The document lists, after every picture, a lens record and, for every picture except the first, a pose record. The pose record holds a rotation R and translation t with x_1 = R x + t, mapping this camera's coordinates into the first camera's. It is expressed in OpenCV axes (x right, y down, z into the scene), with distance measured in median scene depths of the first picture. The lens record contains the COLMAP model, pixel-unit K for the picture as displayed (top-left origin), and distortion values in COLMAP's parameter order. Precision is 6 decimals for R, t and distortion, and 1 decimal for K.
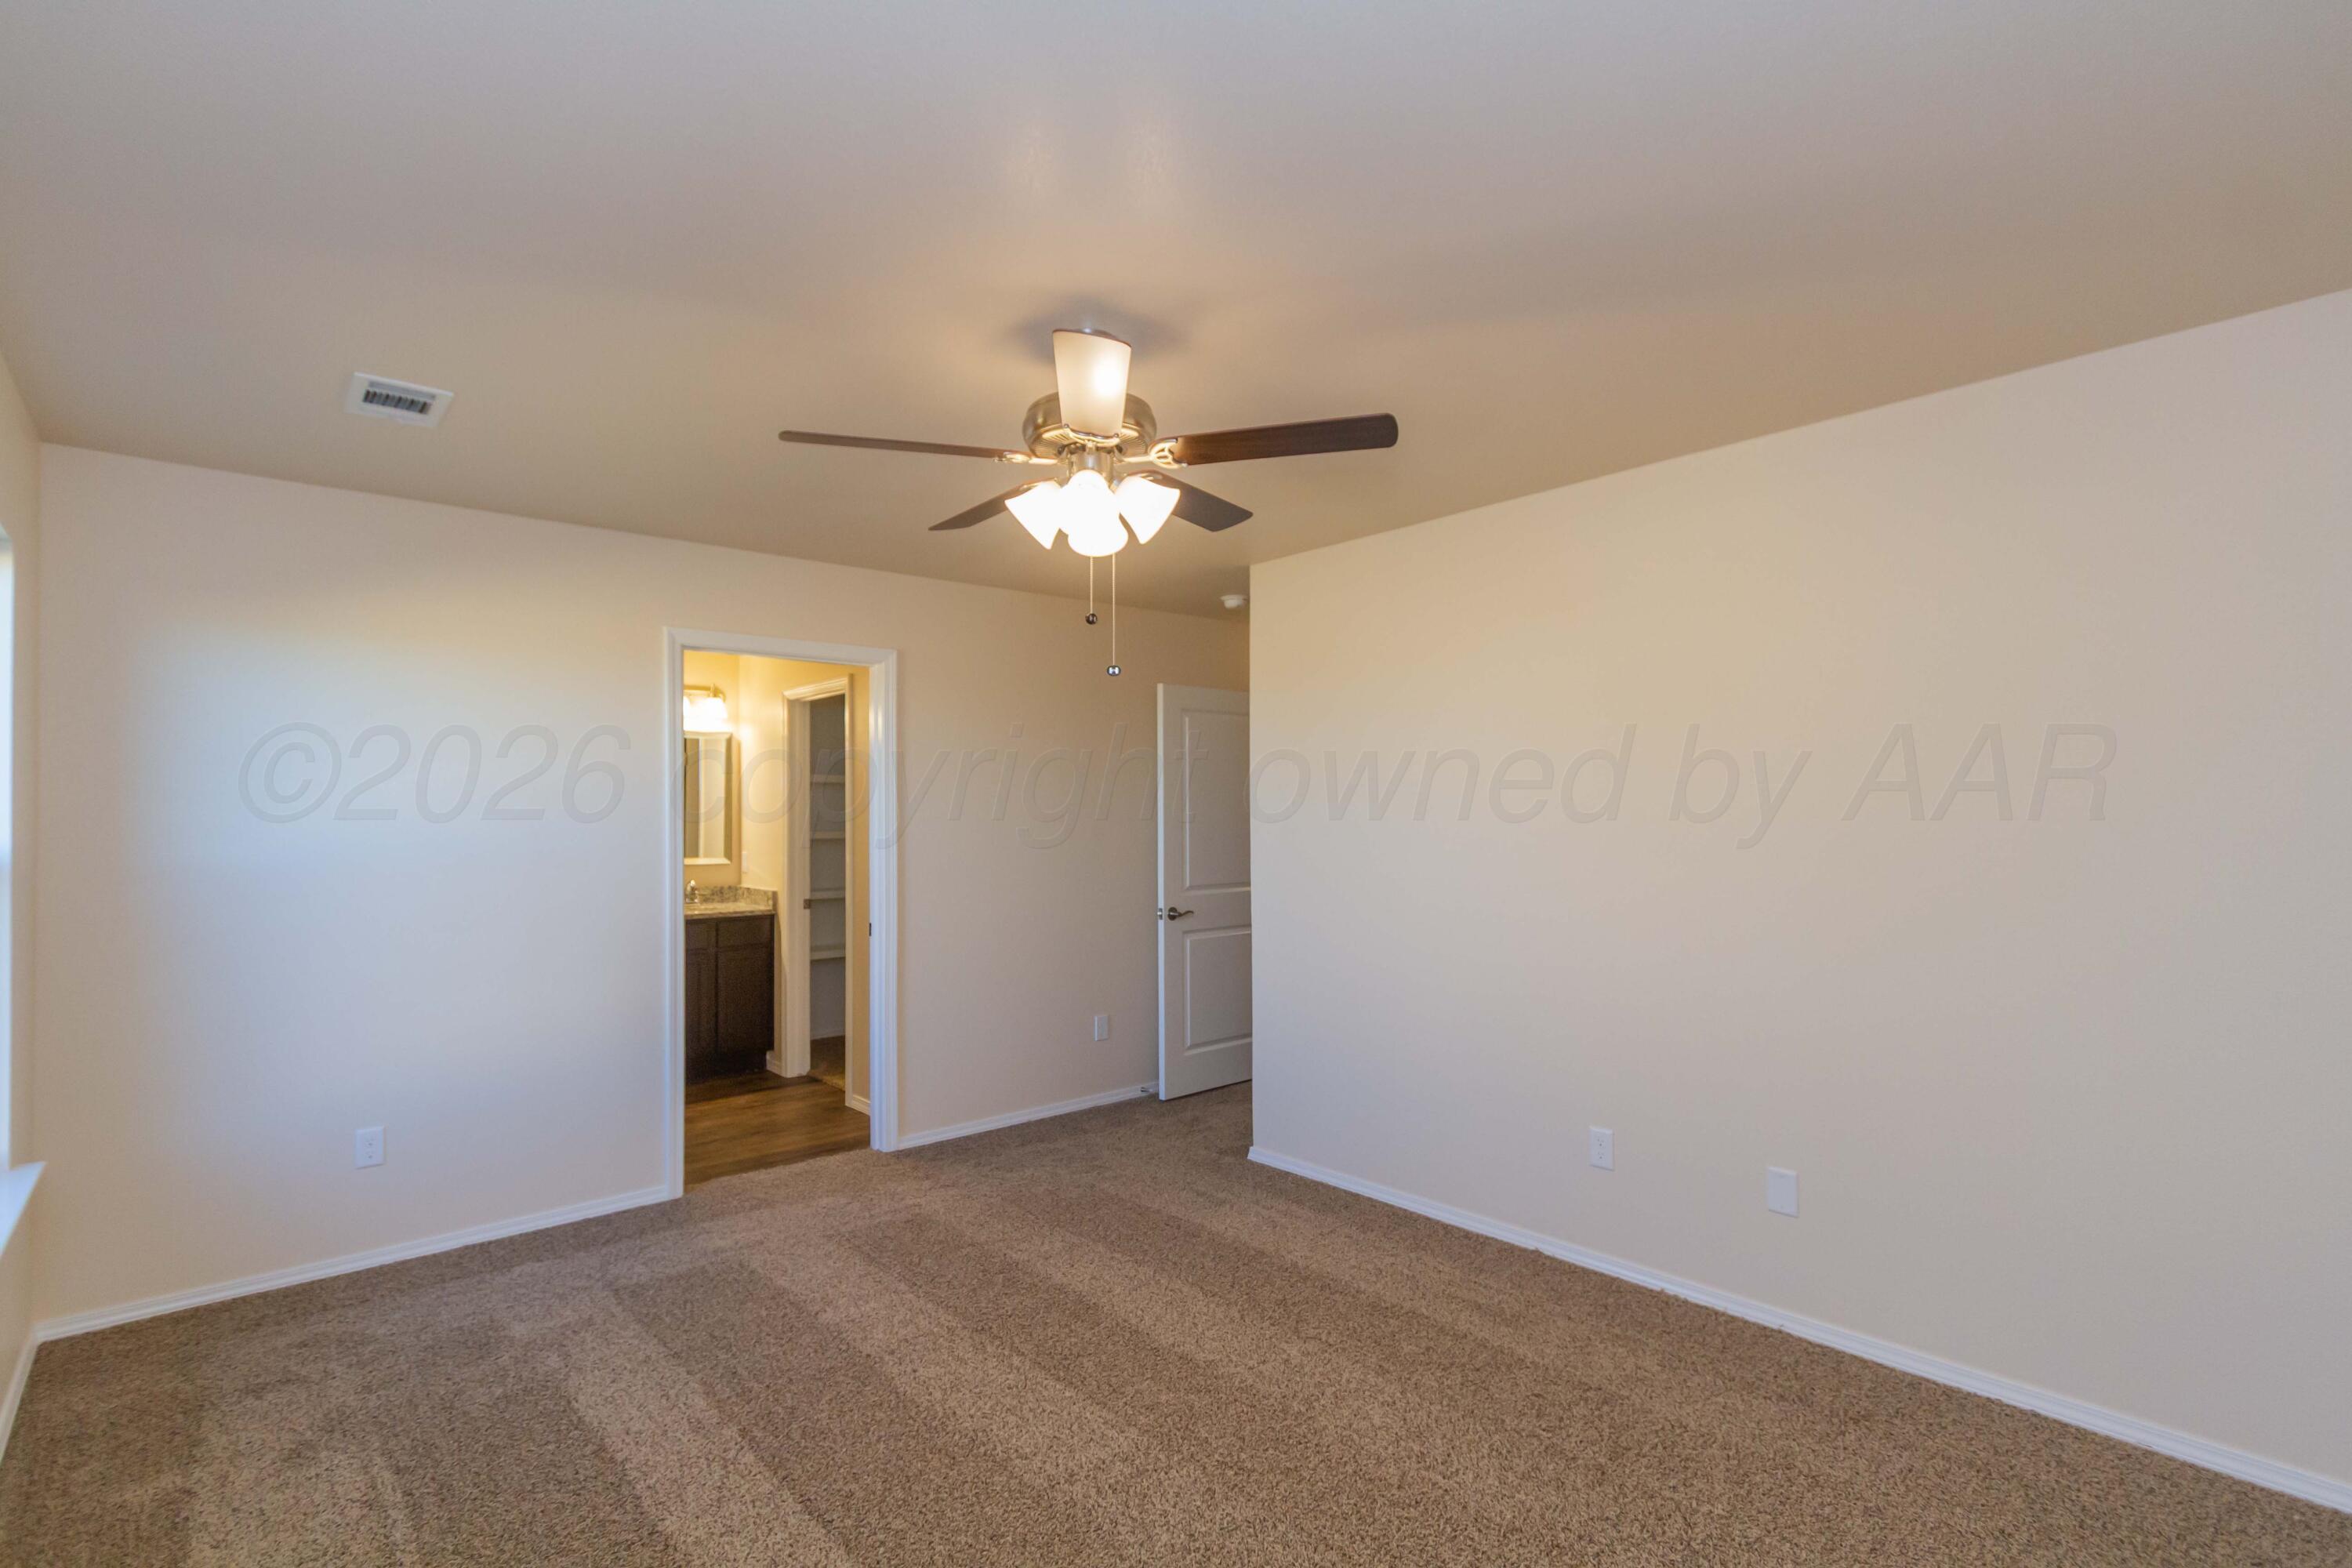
lens RADIAL K [[1086.0, 0, 1176.0], [0, 1086.0, 784.0], [0, 0, 1]] dist [-0.000015, -0.000233]
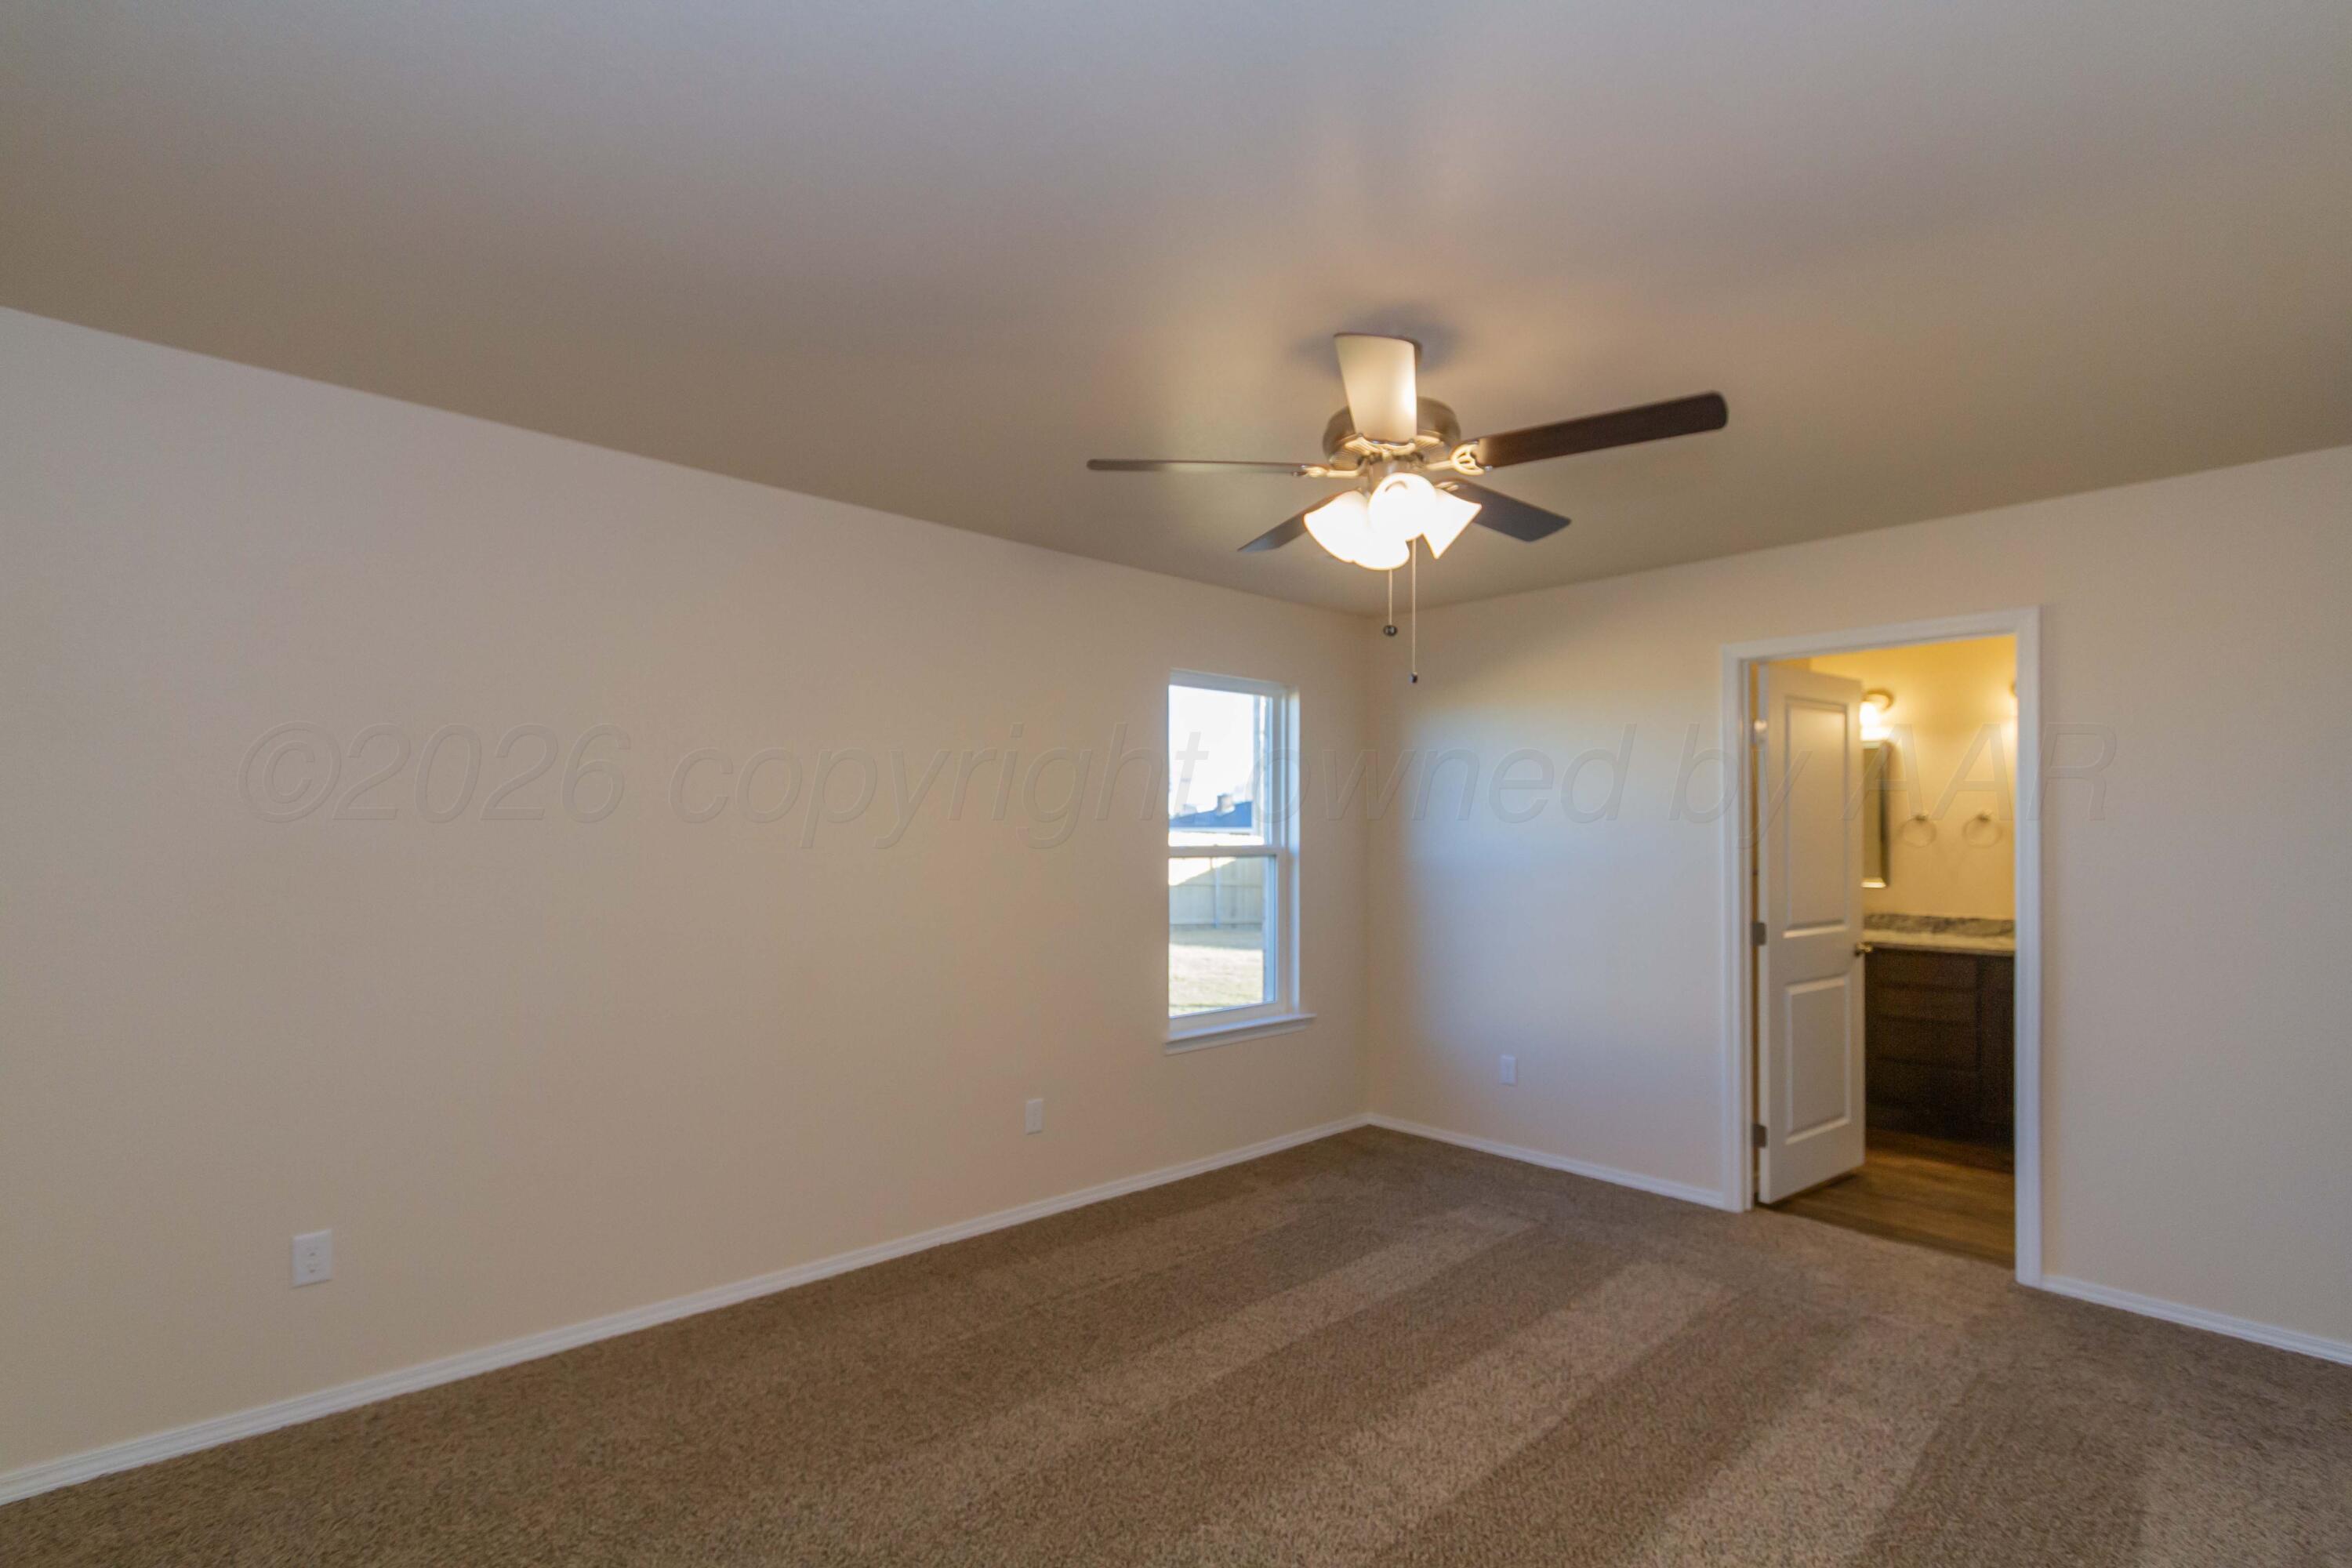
lens RADIAL K [[1084.9, 0, 1178.6], [0, 1084.9, 818.4], [0, 0, 1]] dist [0.001438, -0.000096]
pose [[0.043042, -0.008318, -0.999039, 0.506206], [0.016812, 0.999830, -0.007601, 0.015049], [0.998932, -0.016469, 0.043174, 0.432111]]
